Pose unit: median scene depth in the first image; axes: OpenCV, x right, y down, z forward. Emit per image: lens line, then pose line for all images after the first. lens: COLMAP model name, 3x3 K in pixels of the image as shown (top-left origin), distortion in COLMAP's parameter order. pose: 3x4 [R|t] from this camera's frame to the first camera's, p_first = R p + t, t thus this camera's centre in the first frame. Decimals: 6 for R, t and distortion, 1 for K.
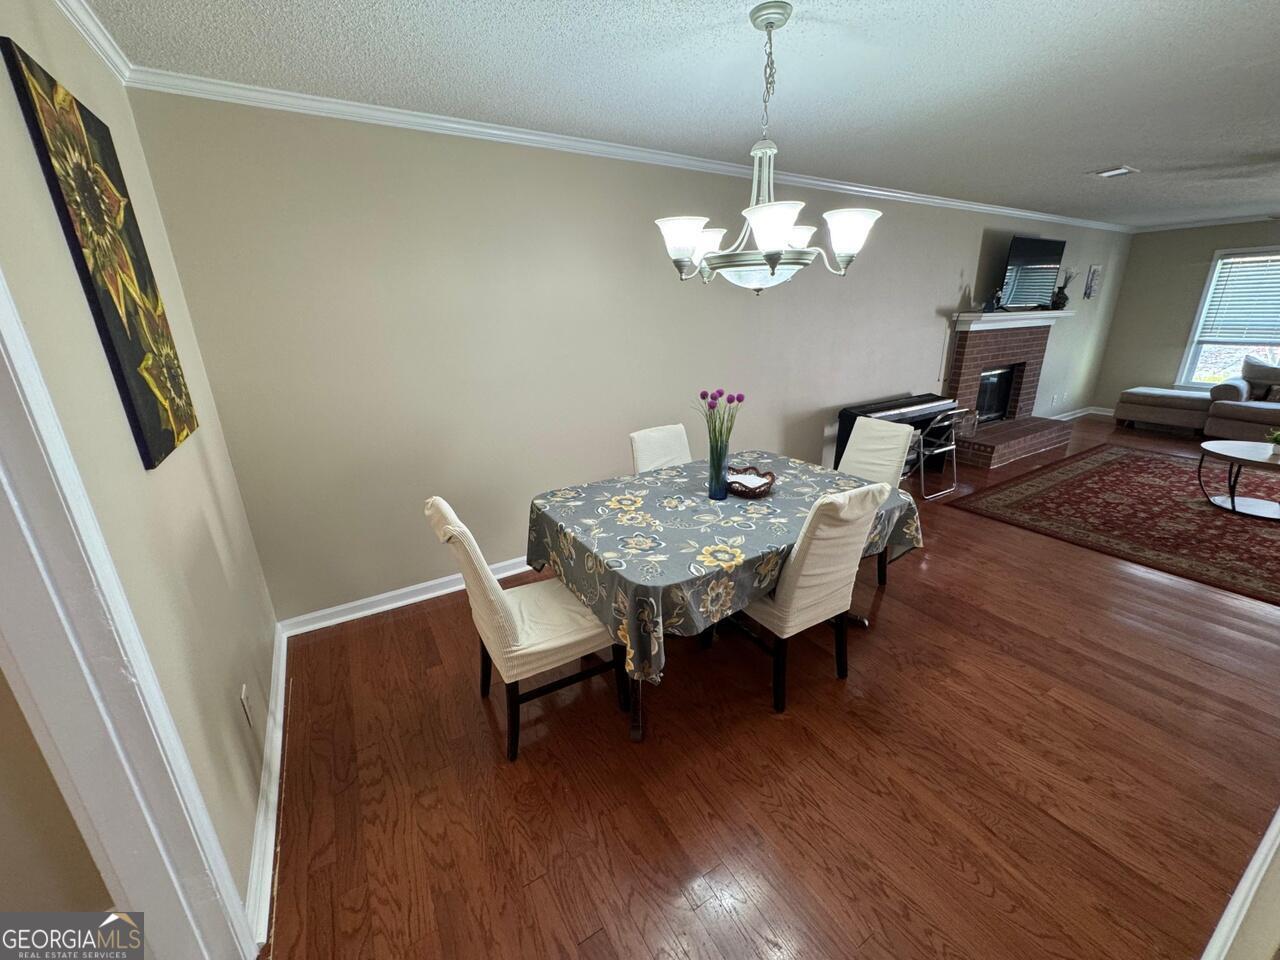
lens RADIAL K [[510.7, 0, 641.2], [0, 510.7, 477.9], [0, 0, 1]] dist [-0.000118, 0.000389]
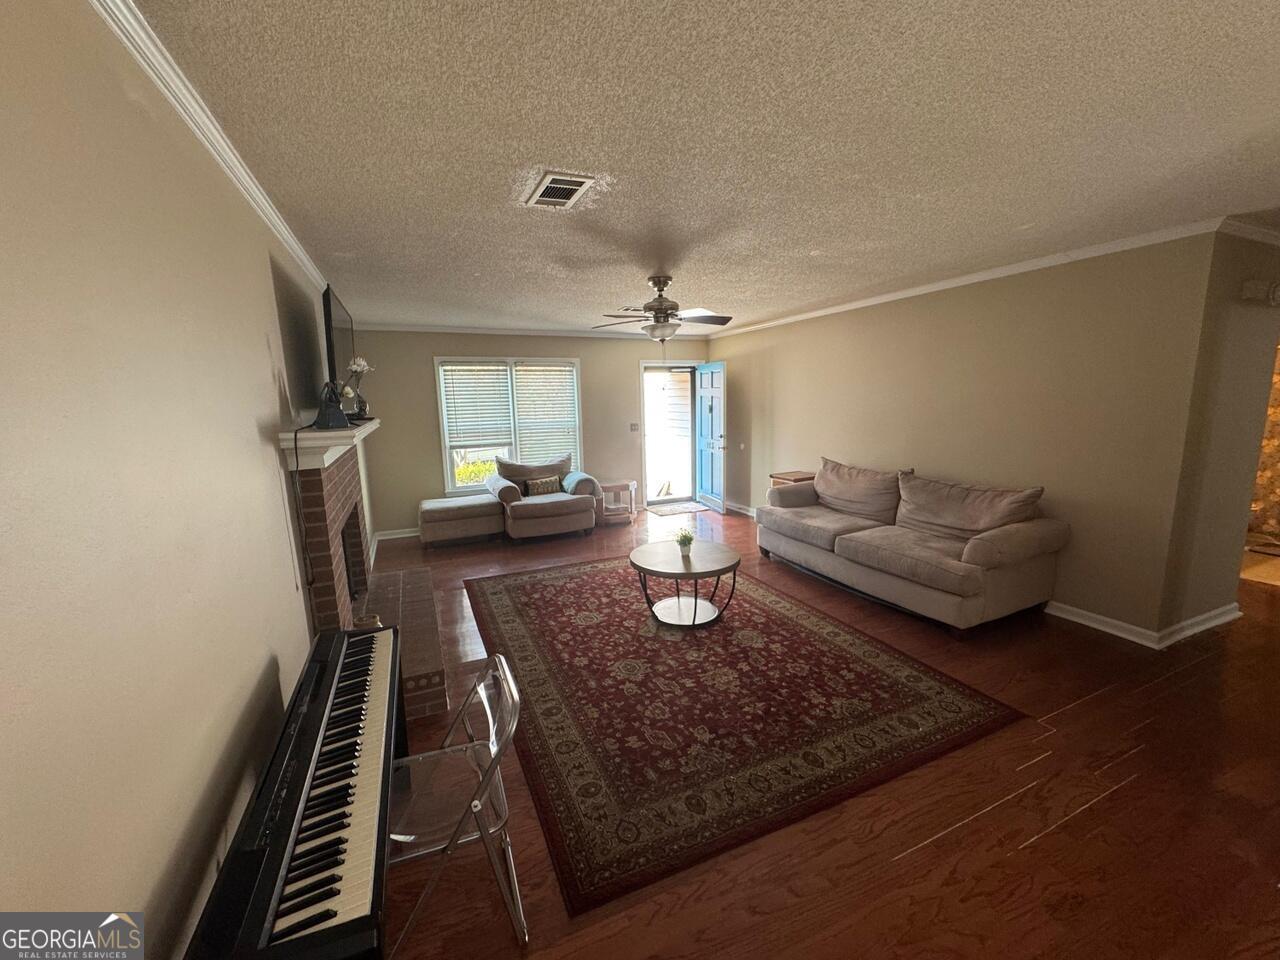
lens RADIAL K [[510.7, 0, 641.2], [0, 510.7, 477.9], [0, 0, 1]] dist [-0.000118, 0.000389]
pose [[0.126424, -0.137436, 0.982410, 0.278926], [0.331717, 0.939200, 0.088703, -0.271160], [-0.934870, 0.314667, 0.164327, 0.799130]]
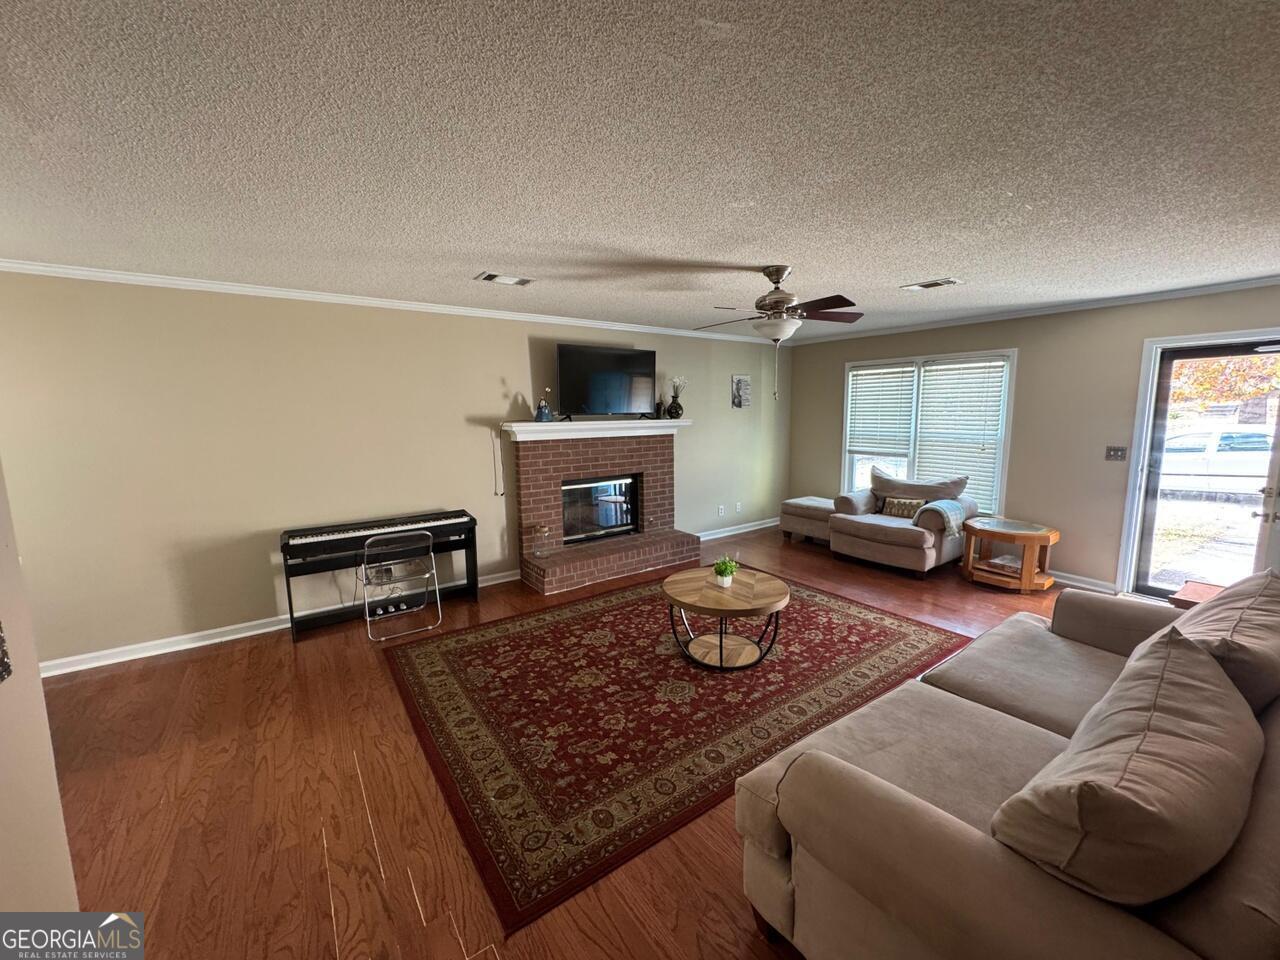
lens RADIAL K [[510.7, 0, 641.2], [0, 510.7, 477.9], [0, 0, 1]] dist [-0.000118, 0.000389]
pose [[0.997674, 0.000664, 0.068161, 0.960147], [0.012052, 0.982480, -0.185978, -0.061525], [-0.067090, 0.186367, 0.980187, 0.126927]]
